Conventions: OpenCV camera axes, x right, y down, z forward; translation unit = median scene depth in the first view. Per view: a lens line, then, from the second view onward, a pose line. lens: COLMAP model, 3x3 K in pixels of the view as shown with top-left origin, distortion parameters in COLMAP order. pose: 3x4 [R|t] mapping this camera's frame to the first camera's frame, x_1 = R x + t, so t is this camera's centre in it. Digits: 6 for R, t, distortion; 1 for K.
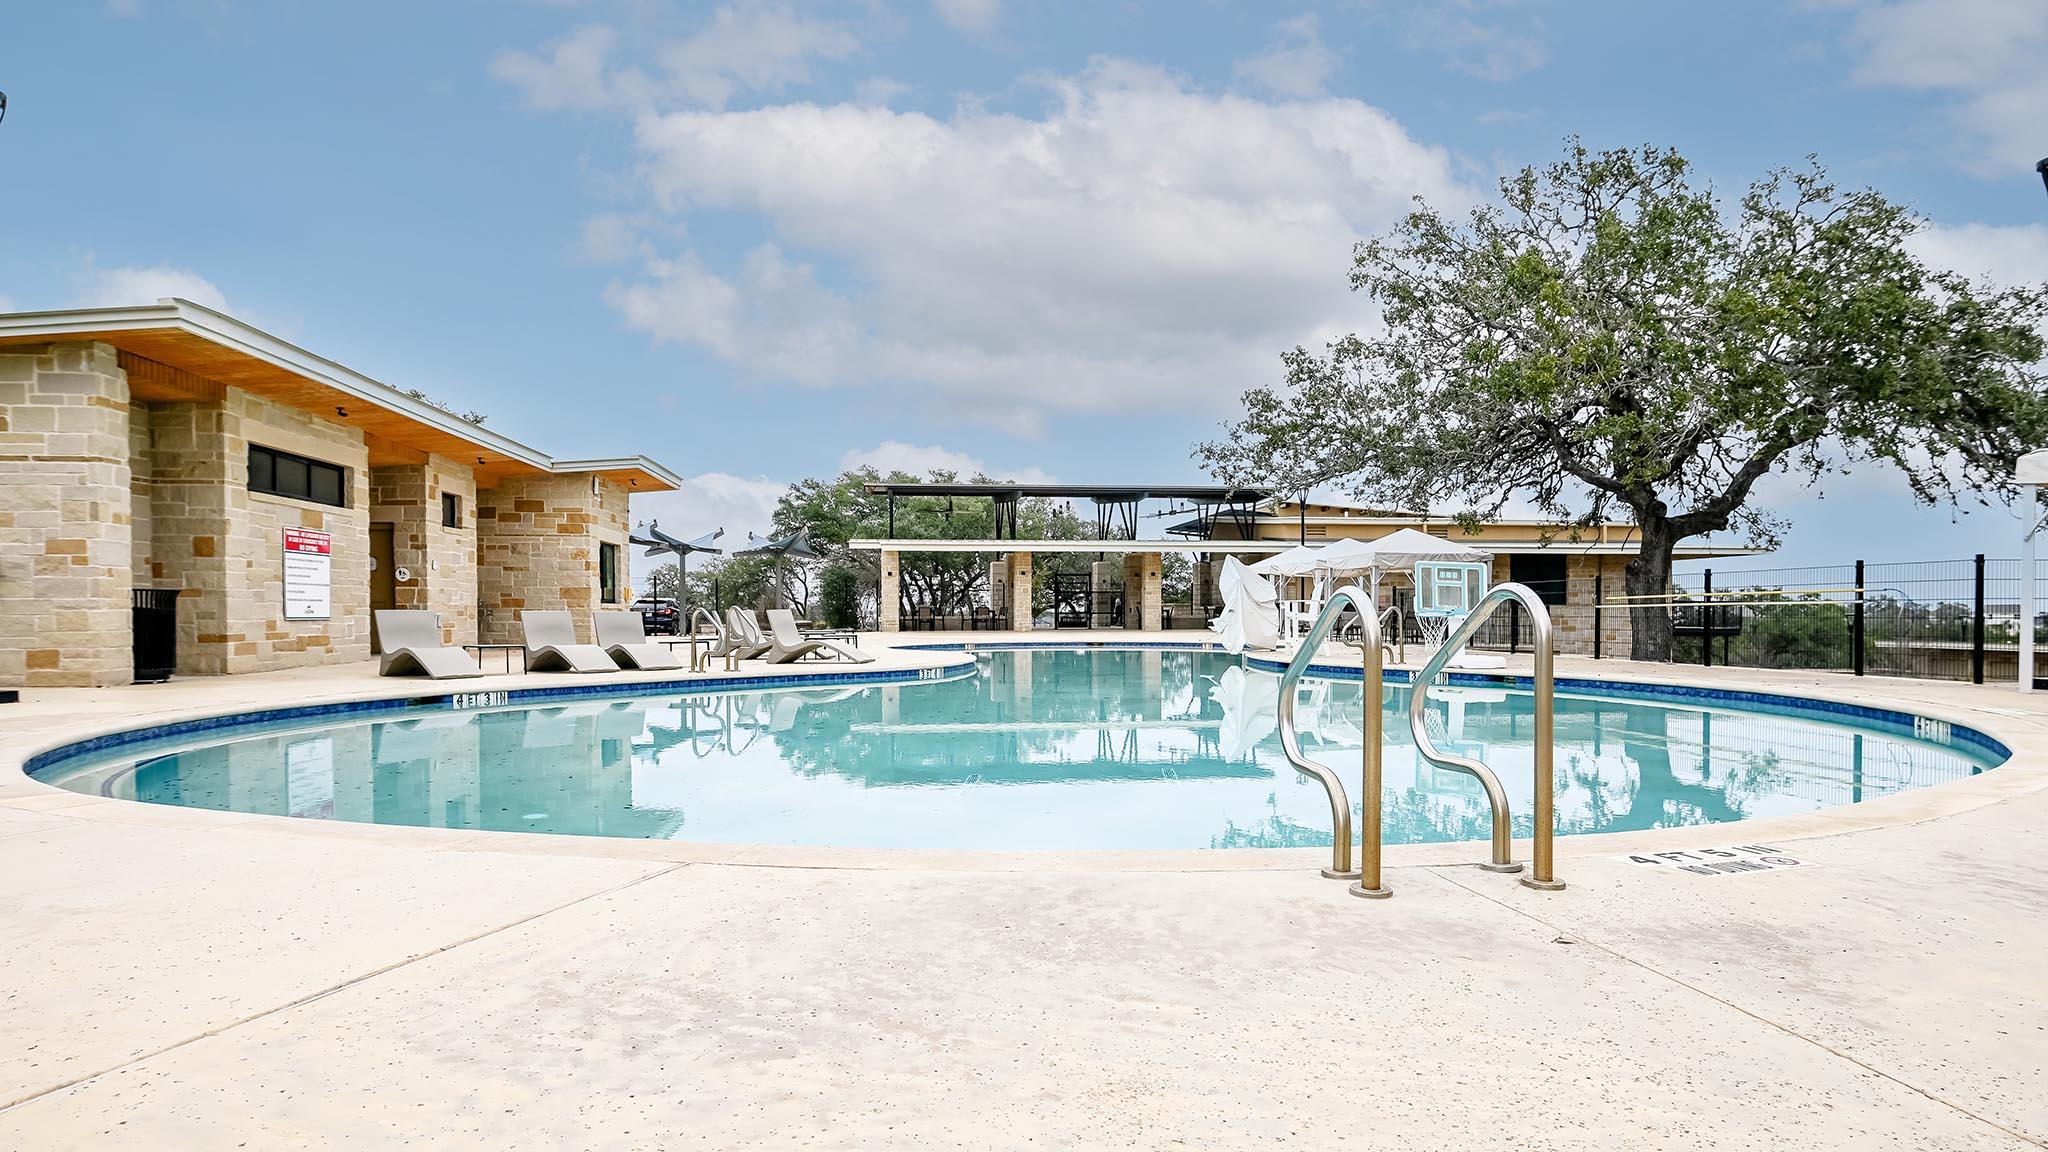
lens RADIAL K [[1187.6, 0, 1024.0], [0, 1187.6, 576.0], [0, 0, 1]] dist [0.000037, 0.000089]
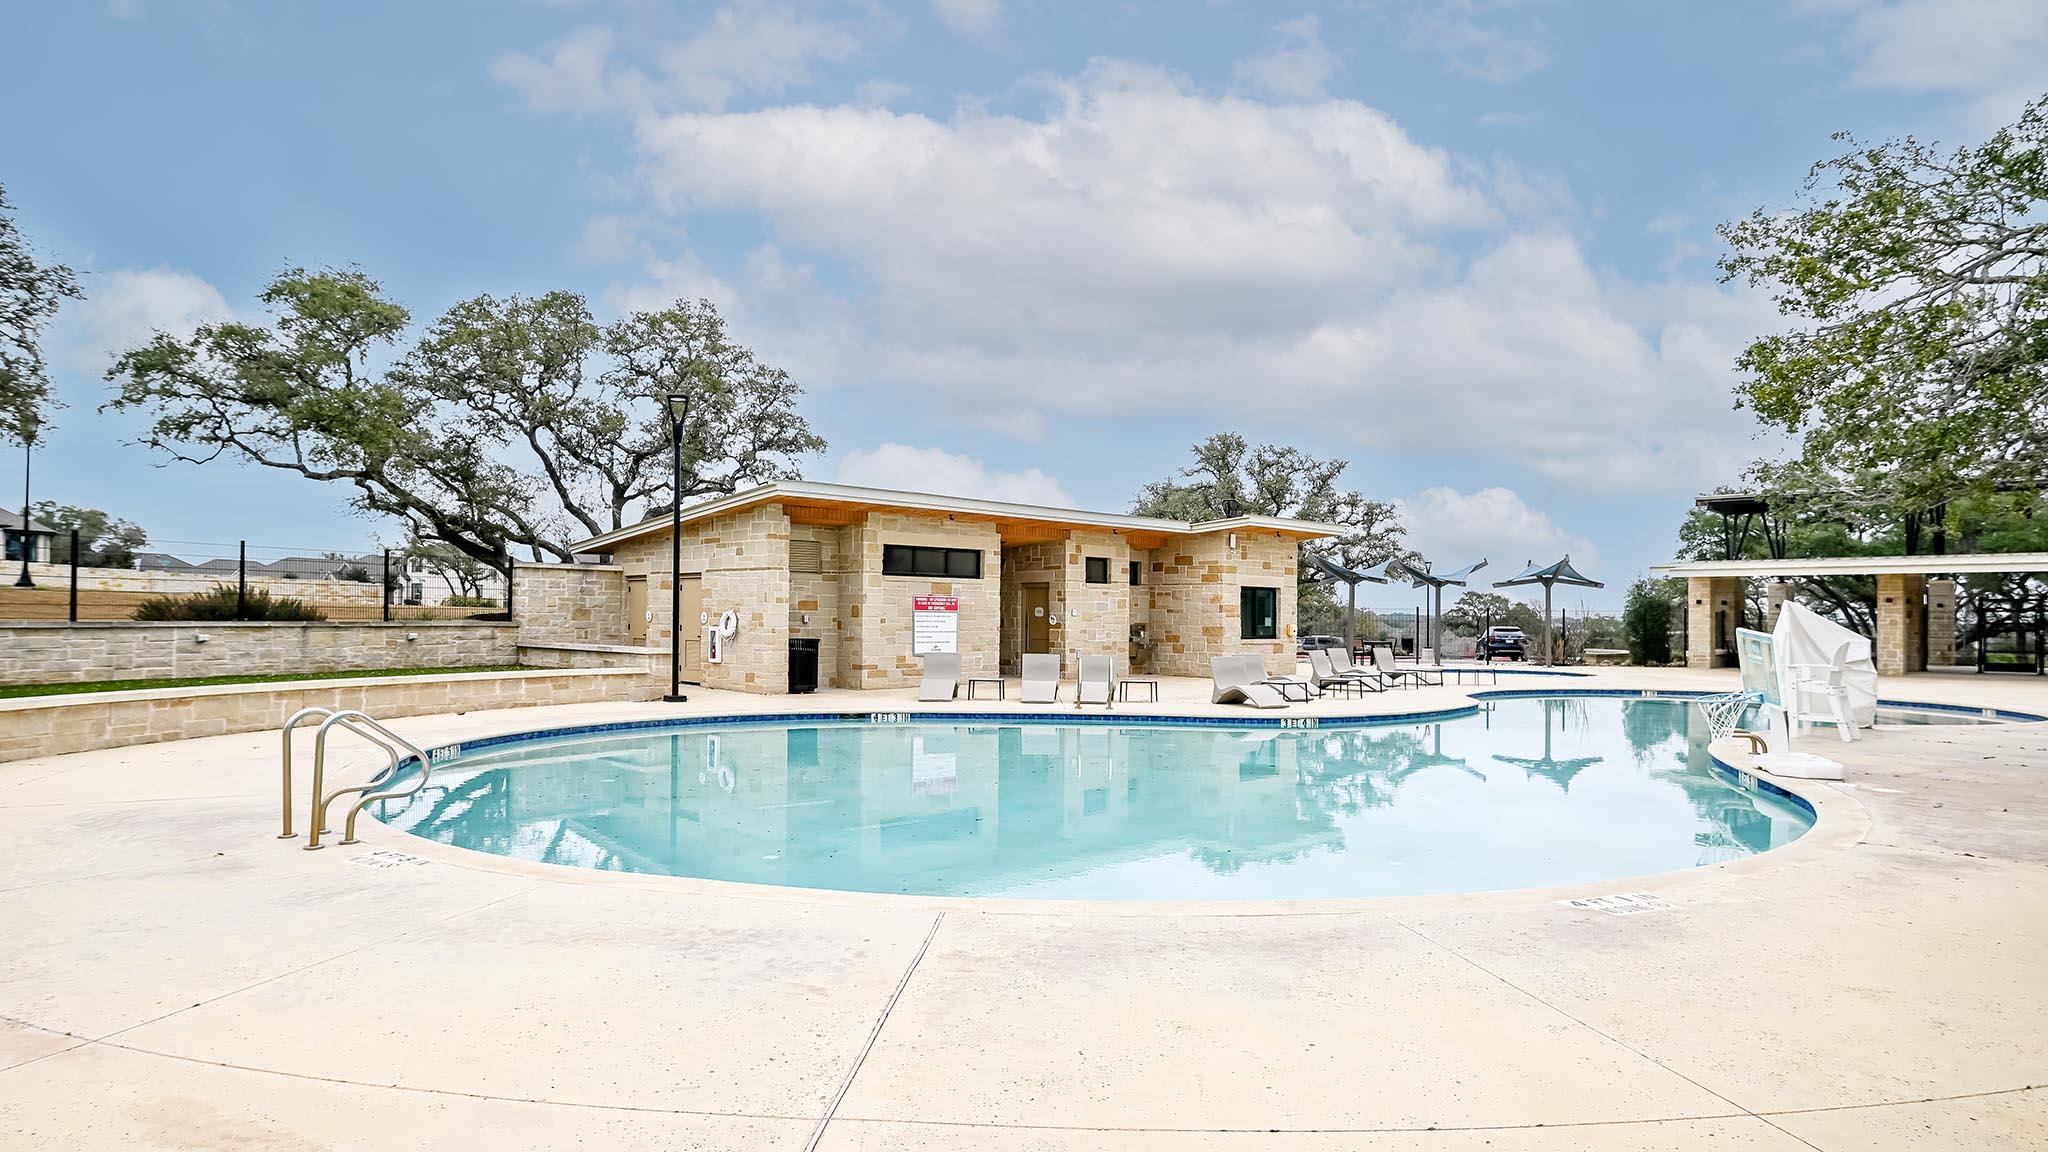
lens RADIAL K [[1187.6, 0, 1024.0], [0, 1187.6, 576.0], [0, 0, 1]] dist [0.000037, 0.000089]
pose [[0.591197, -0.018432, -0.806317, 0.683499], [0.016951, 0.999802, -0.010426, -0.045926], [0.806349, -0.007504, 0.591392, 0.183214]]
